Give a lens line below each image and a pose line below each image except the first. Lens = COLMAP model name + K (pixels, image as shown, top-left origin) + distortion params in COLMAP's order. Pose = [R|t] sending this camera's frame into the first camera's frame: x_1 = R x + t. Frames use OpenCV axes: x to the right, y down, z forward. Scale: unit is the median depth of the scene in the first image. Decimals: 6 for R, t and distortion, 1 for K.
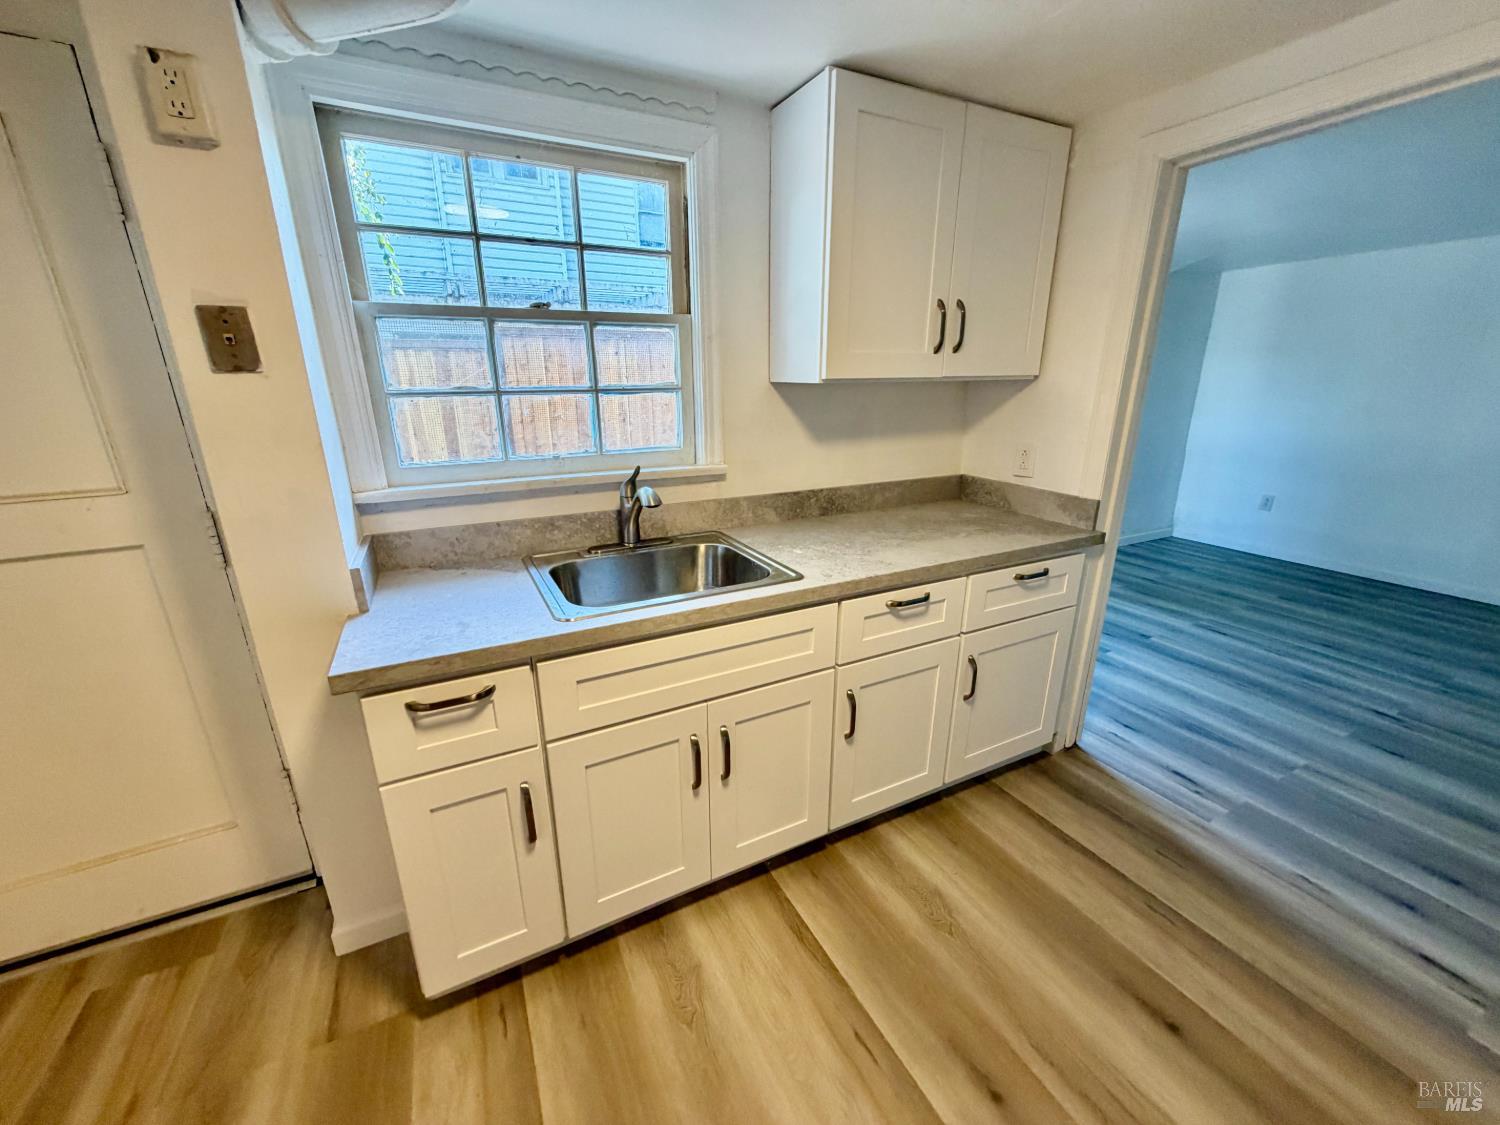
lens RADIAL K [[600.4, 0, 750.0], [0, 600.4, 562.5], [0, 0, 1]] dist [0.003712, 0.000035]
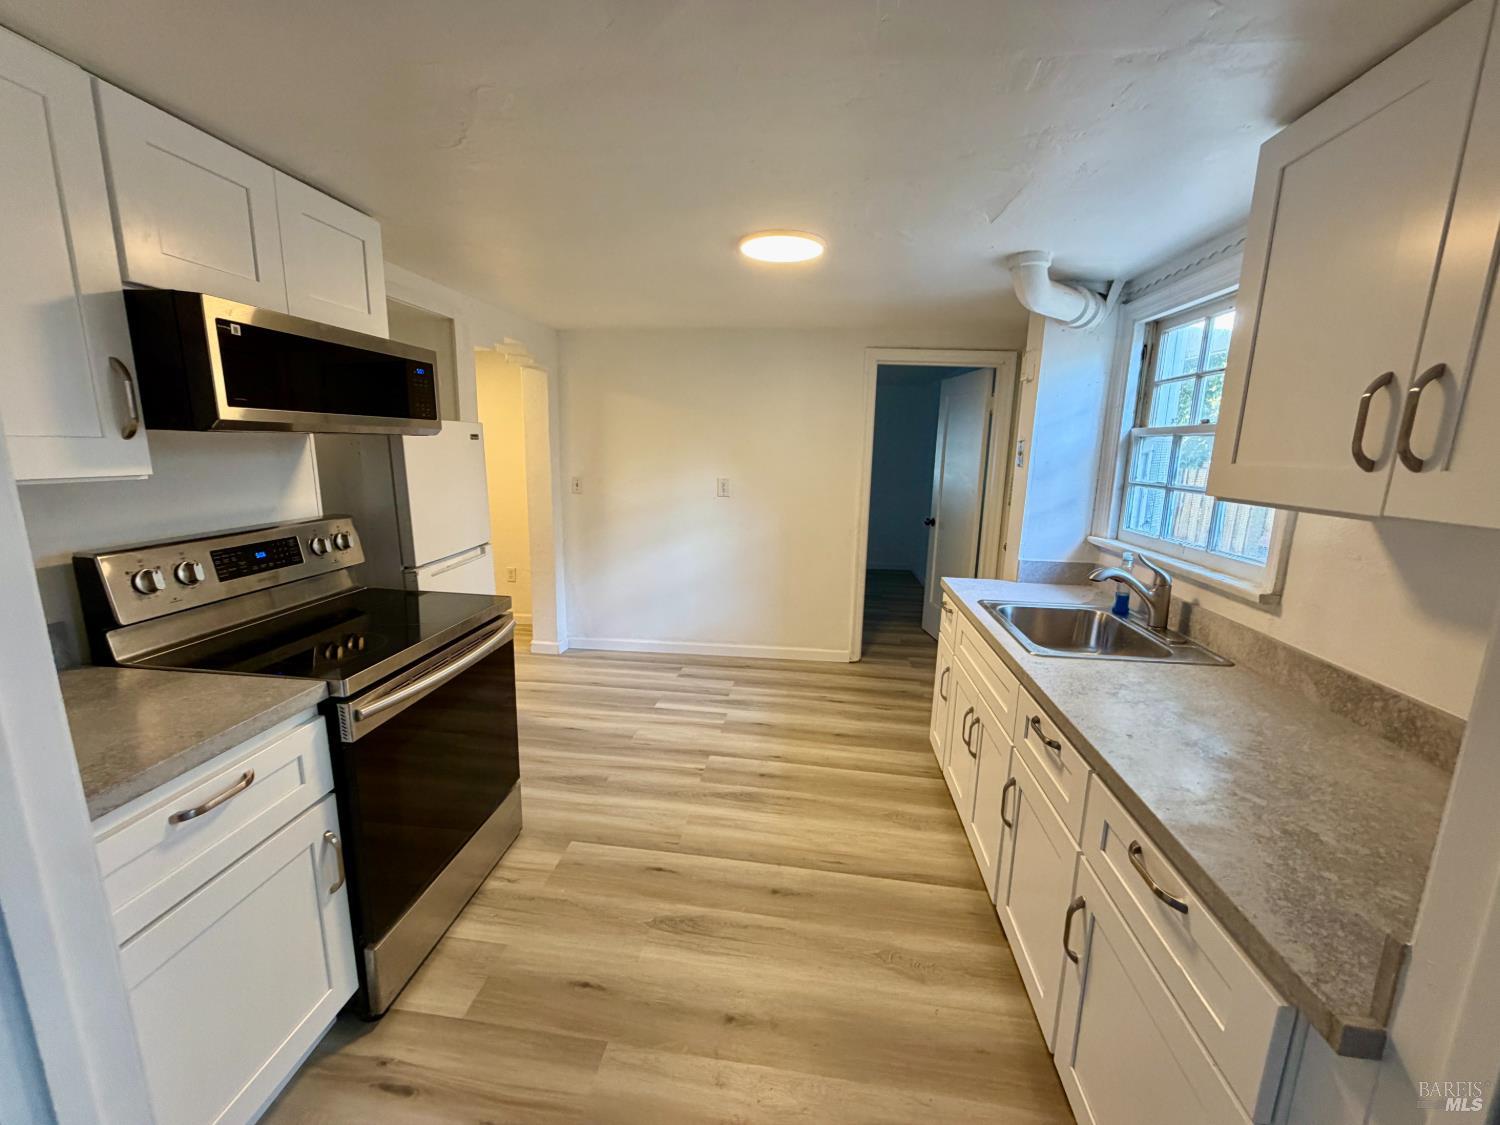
lens RADIAL K [[600.4, 0, 750.0], [0, 600.4, 562.5], [0, 0, 1]] dist [0.003712, 0.000035]
pose [[-0.557245, 0.157270, -0.815319, 0.984415], [-0.263892, 0.897451, 0.353474, -0.298364], [0.787299, 0.412127, -0.458597, 0.790374]]
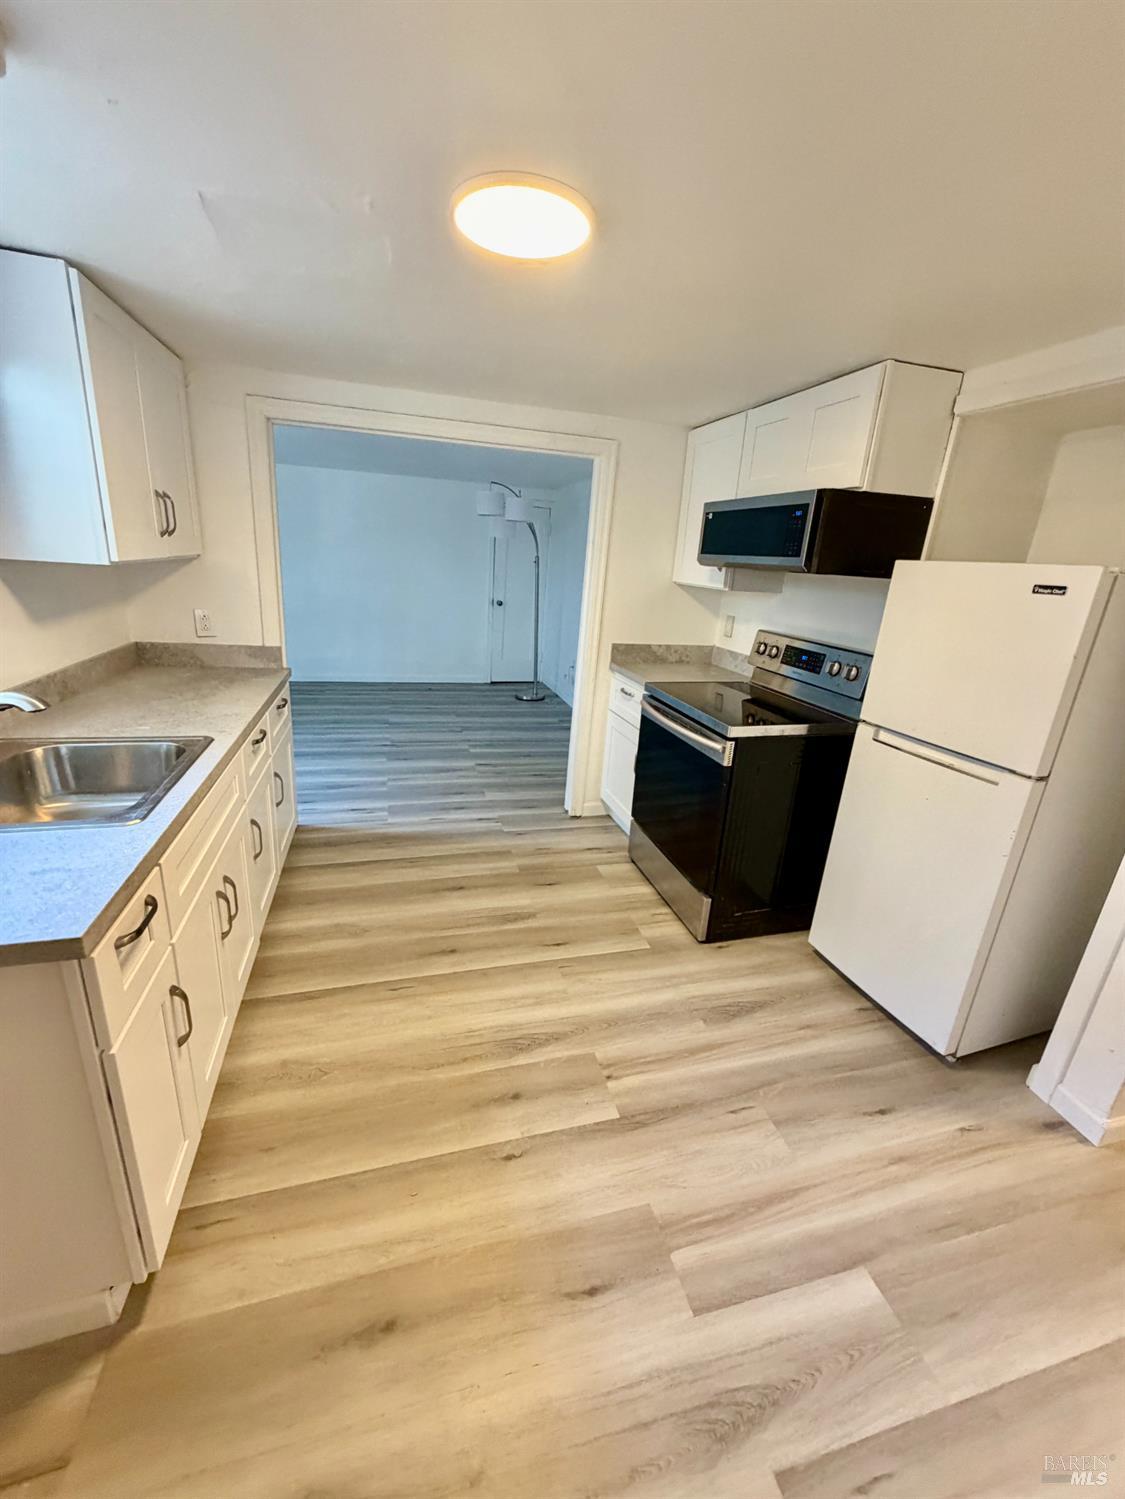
lens RADIAL K [[600.0, 0, 558.9], [0, 600.0, 743.0], [0, 0, 1]] dist [0.003712, 0.000035]
pose [[0.205634, -0.274796, 0.939256, -0.673969], [0.227699, 0.946862, 0.227170, -0.058654], [-0.951771, 0.167154, 0.257278, 0.045169]]
